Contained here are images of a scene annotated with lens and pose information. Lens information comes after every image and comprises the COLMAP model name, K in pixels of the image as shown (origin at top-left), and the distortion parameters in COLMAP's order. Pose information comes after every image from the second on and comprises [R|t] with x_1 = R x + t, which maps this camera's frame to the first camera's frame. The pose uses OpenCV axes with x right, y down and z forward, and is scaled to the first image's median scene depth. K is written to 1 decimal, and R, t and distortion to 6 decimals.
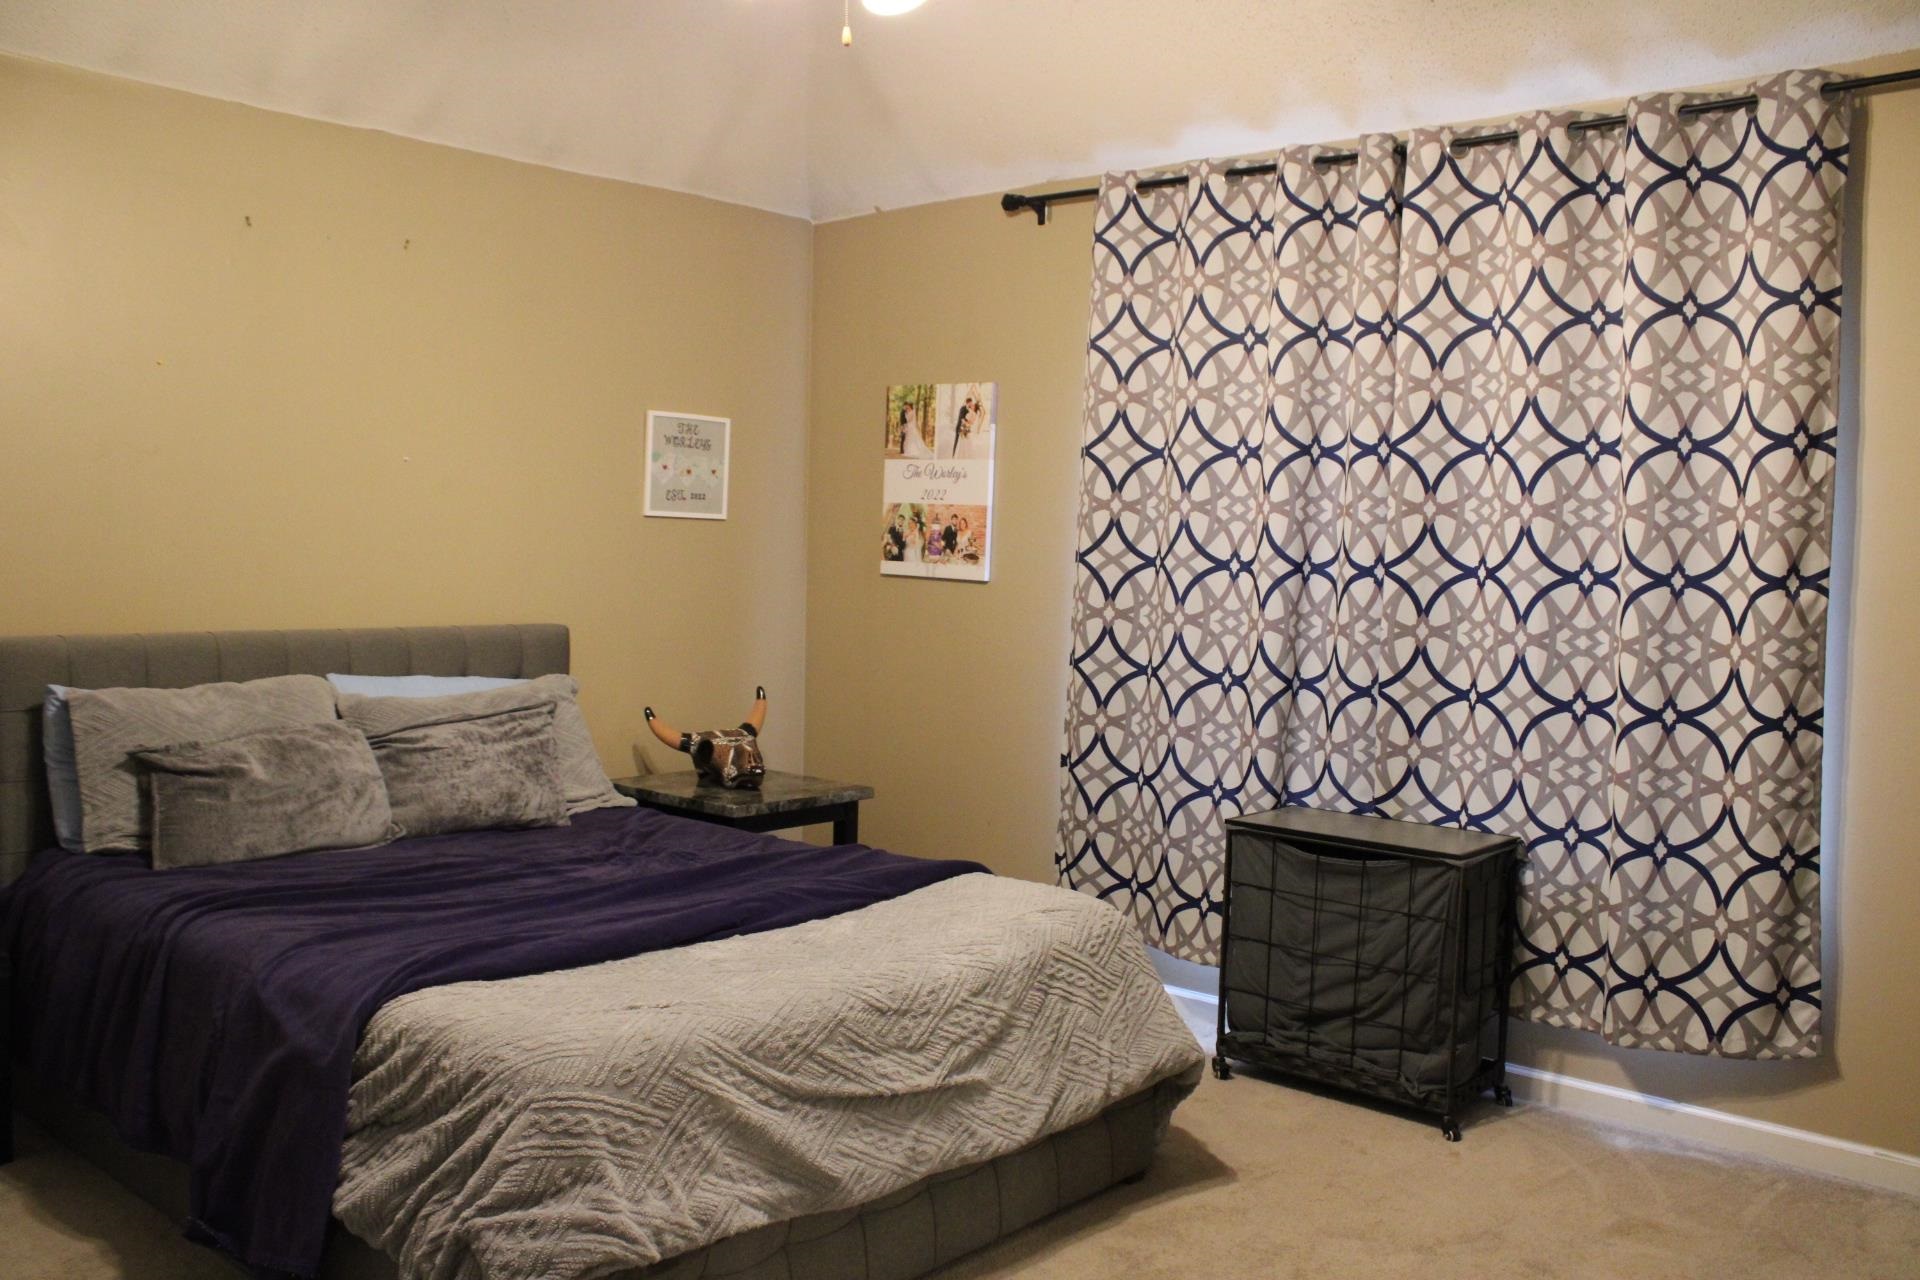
lens RADIAL K [[1666.5, 0, 967.4], [0, 1666.5, 647.3], [0, 0, 1]] dist [-0.147909, 0.155928]
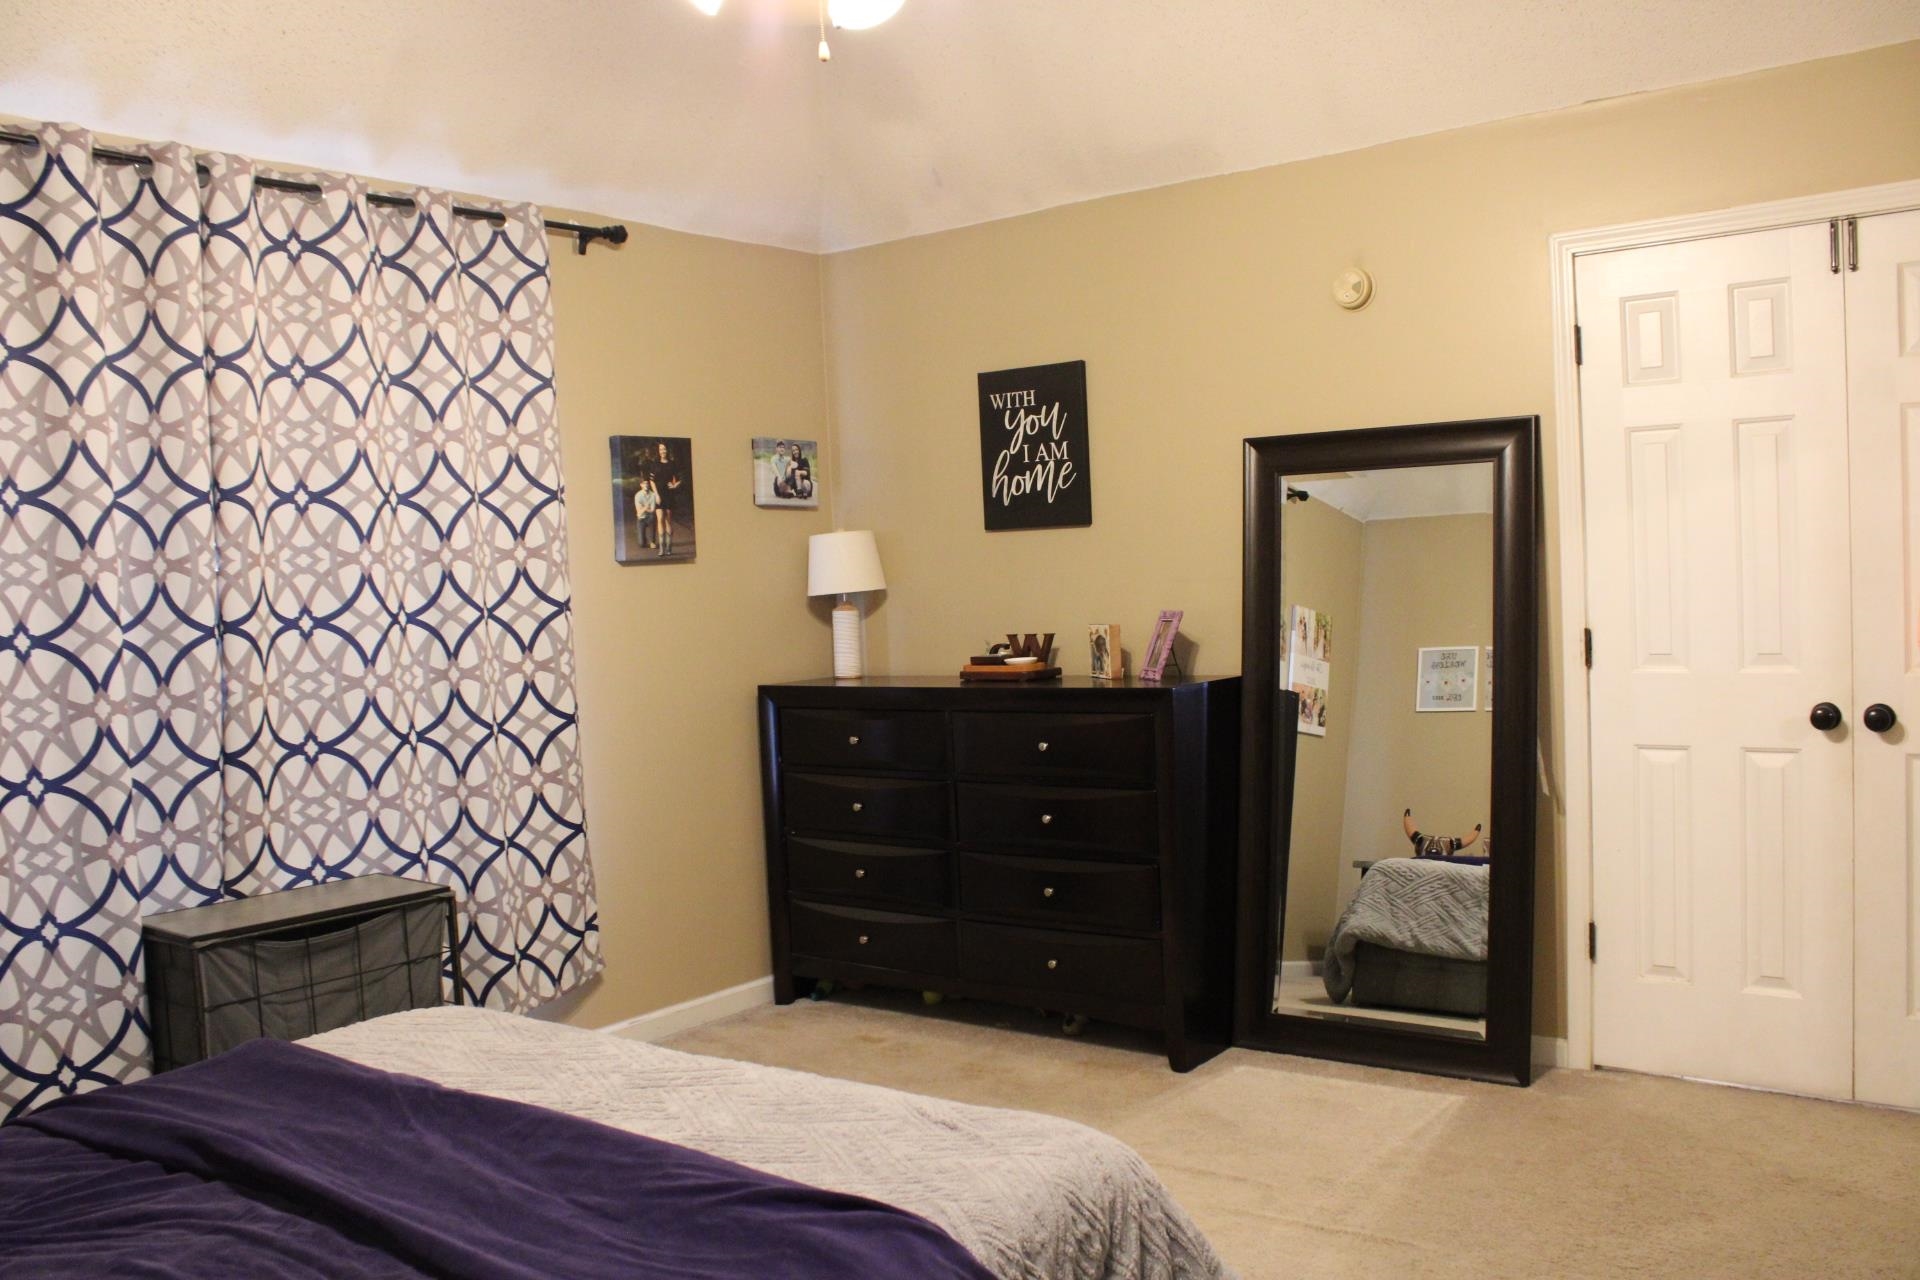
lens RADIAL K [[1666.5, 0, 1033.4], [0, 1666.5, 661.4], [0, 0, 1]] dist [-0.147909, 0.155928]
pose [[-0.099382, -0.076951, 0.992069, -0.726271], [0.107013, 0.990396, 0.087541, -0.063389], [-0.989278, 0.114864, -0.090193, 0.676458]]
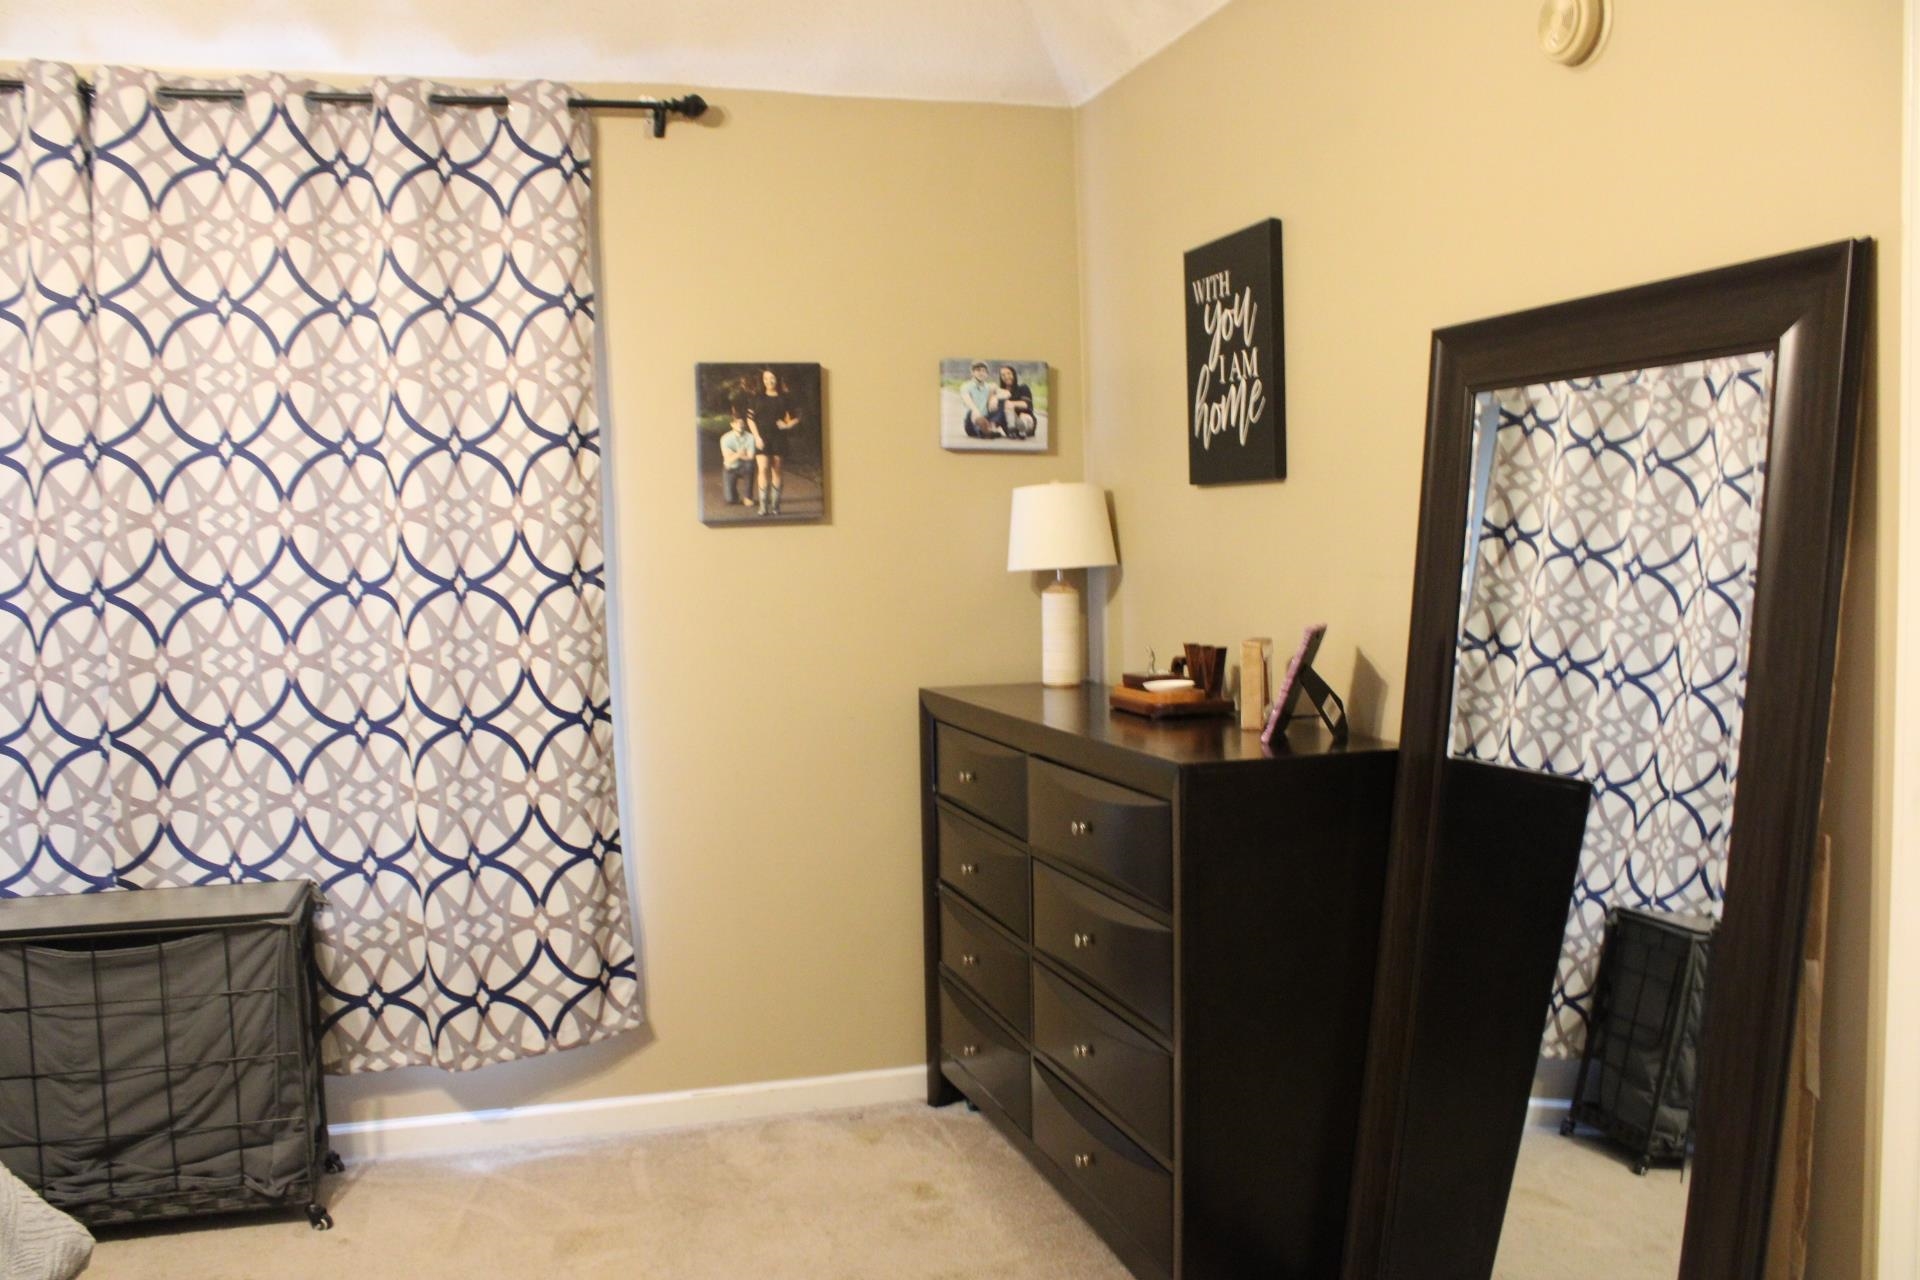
lens RADIAL K [[1666.5, 0, 965.5], [0, 1666.5, 657.4], [0, 0, 1]] dist [-0.147909, 0.155928]
pose [[0.529172, -0.093673, 0.843328, -0.222181], [0.091177, 0.994410, 0.053243, -0.021012], [-0.843602, 0.048717, 0.534755, 0.209842]]
